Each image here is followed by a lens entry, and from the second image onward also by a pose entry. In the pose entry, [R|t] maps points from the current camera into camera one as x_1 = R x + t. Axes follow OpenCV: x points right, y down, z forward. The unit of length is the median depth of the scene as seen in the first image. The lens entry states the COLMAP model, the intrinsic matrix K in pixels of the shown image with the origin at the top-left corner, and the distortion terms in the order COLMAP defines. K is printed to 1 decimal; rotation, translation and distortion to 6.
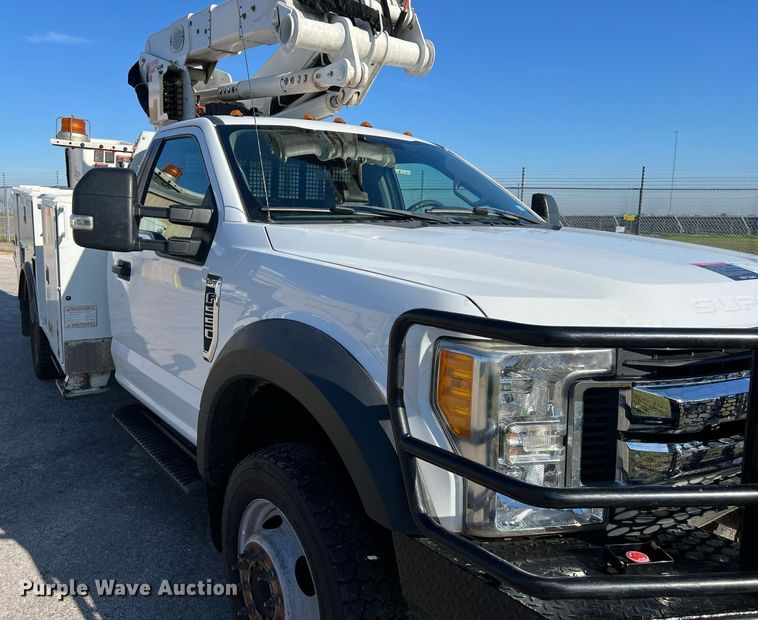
lens RADIAL K [[633.5, 0, 349.2], [0, 633.5, 321.2], [0, 0, 1]] dist [0.027813, -0.005556]
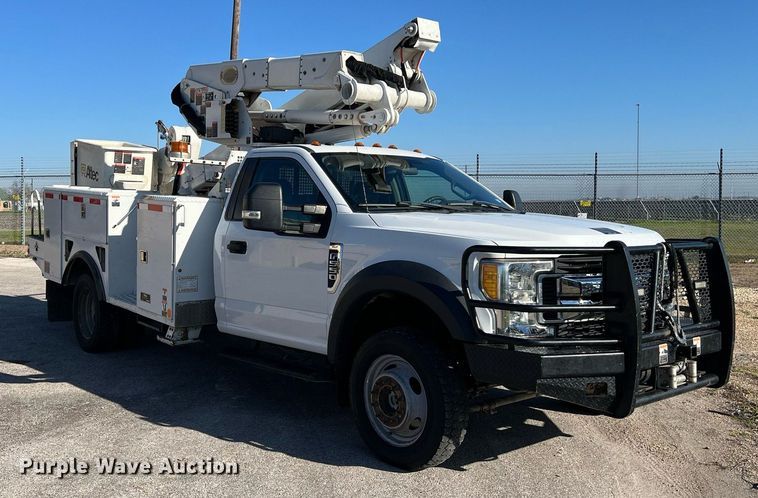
lens RADIAL K [[690.3, 0, 379.0], [0, 690.3, 249.0], [0, 0, 1]] dist [0.088094, -0.086990]
pose [[0.992679, -0.024564, 0.118255, -0.226049], [0.036435, 0.994391, -0.099292, 0.096670], [-0.115153, 0.102874, 0.988007, -0.628991]]
